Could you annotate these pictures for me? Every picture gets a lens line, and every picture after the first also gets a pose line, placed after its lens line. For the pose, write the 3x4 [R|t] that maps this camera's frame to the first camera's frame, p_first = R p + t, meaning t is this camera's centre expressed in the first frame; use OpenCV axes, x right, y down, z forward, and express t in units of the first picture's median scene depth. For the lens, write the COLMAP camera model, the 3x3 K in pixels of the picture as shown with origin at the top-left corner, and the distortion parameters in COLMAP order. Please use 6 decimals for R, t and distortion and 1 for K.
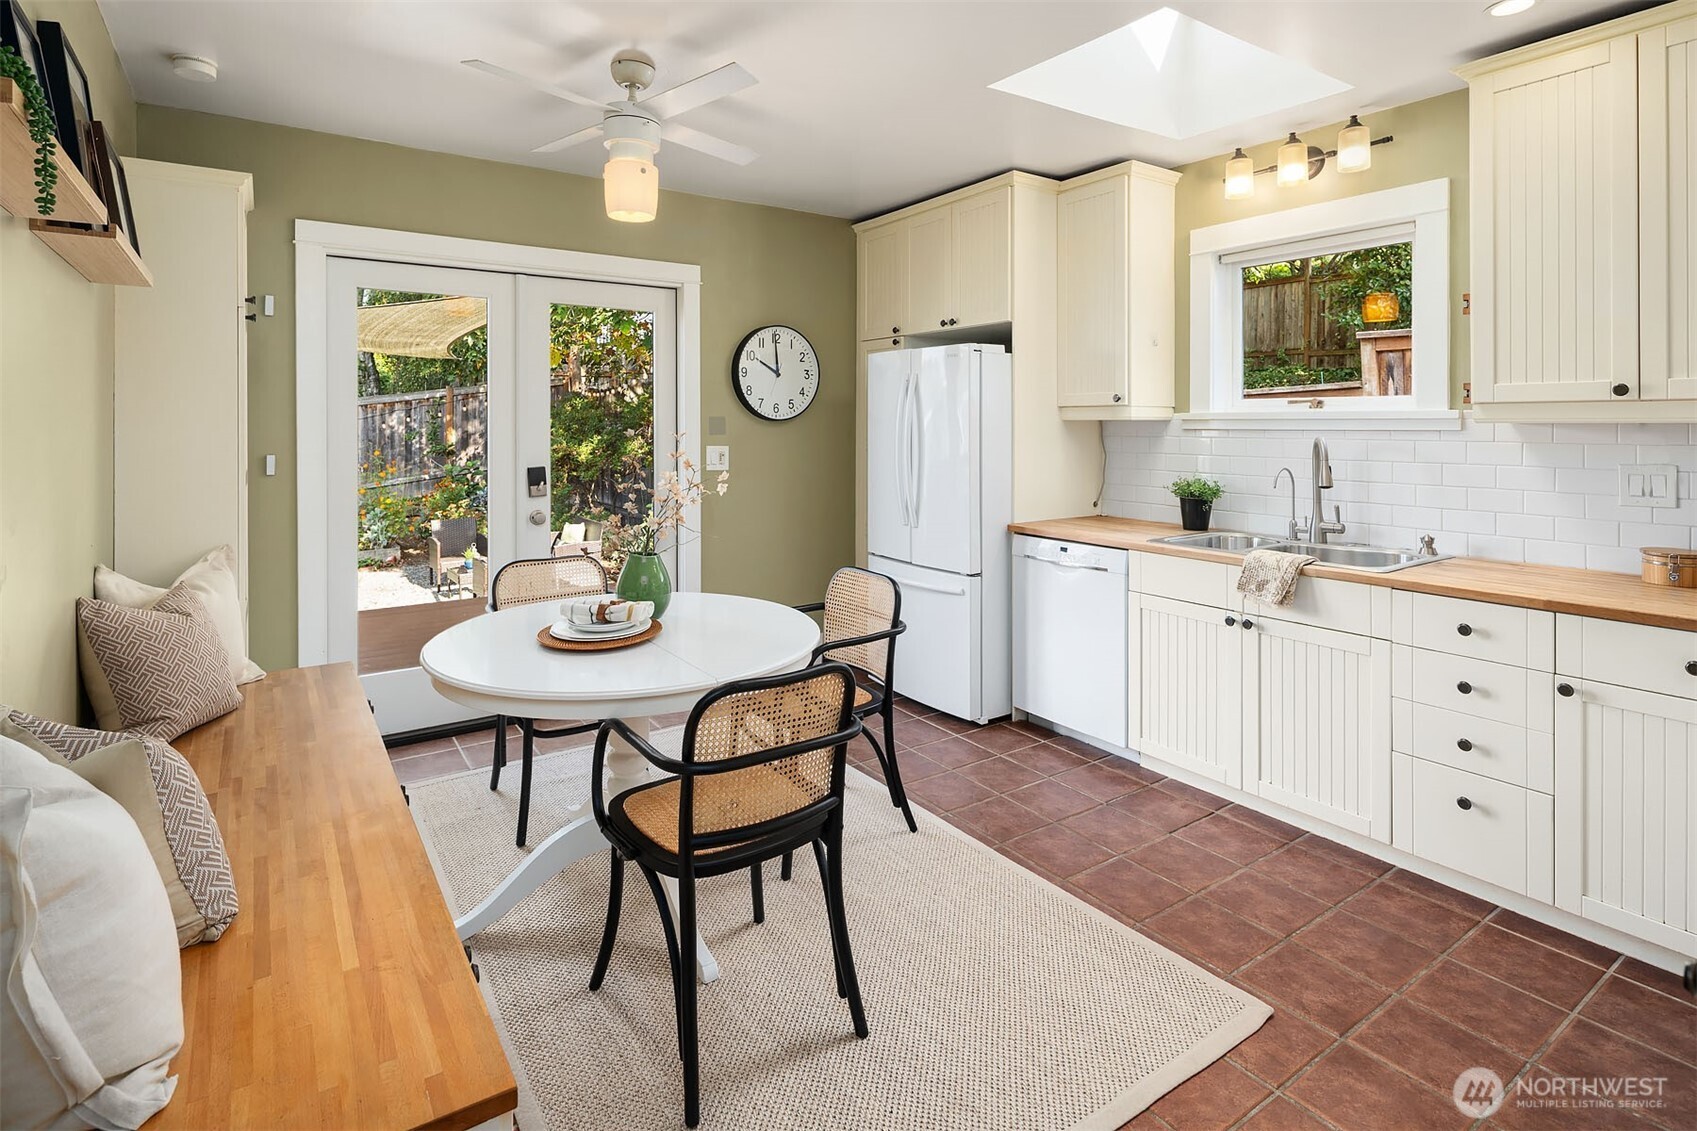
lens RADIAL K [[843.7, 0, 847.1], [0, 843.7, 522.1], [0, 0, 1]] dist [0.002648, 0.000603]
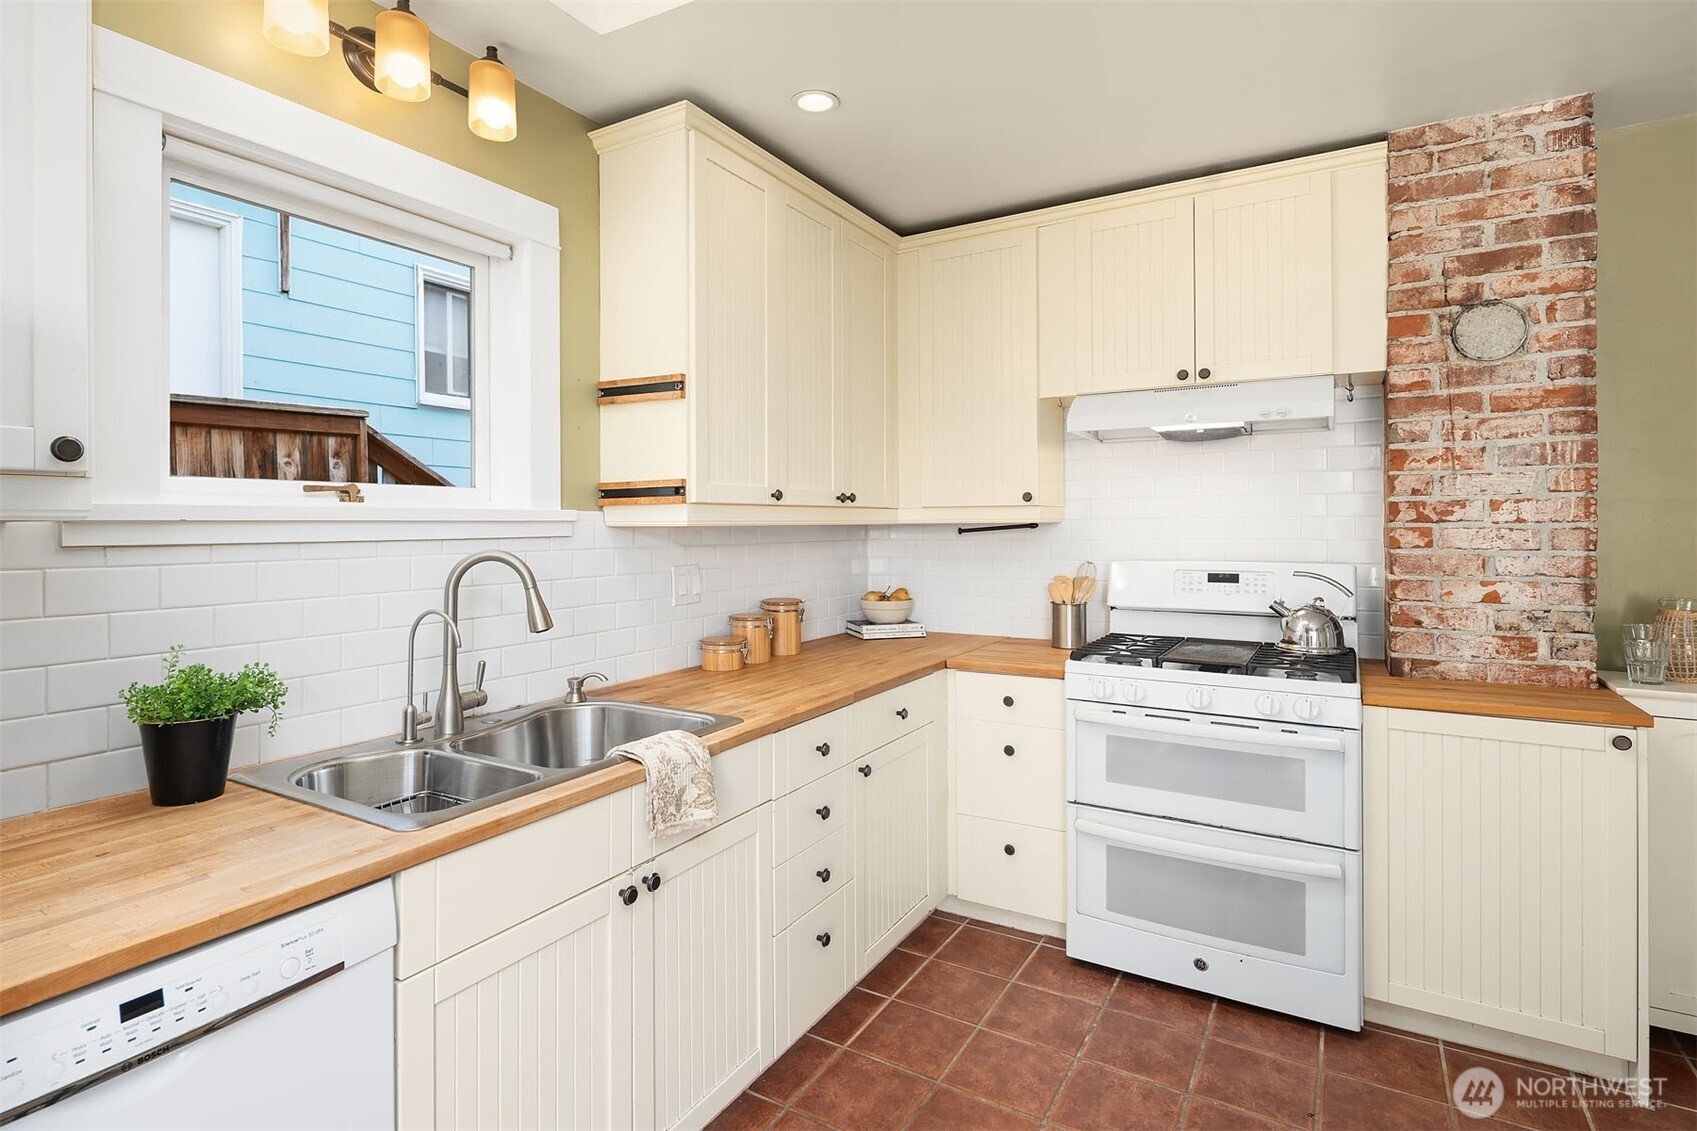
lens RADIAL K [[843.7, 0, 847.1], [0, 843.7, 522.1], [0, 0, 1]] dist [0.002648, 0.000603]
pose [[-0.411610, 0.000949, 0.911359, -0.082001], [0.103892, 0.993529, 0.045887, -0.113649], [-0.905419, 0.113570, -0.409046, 0.942536]]
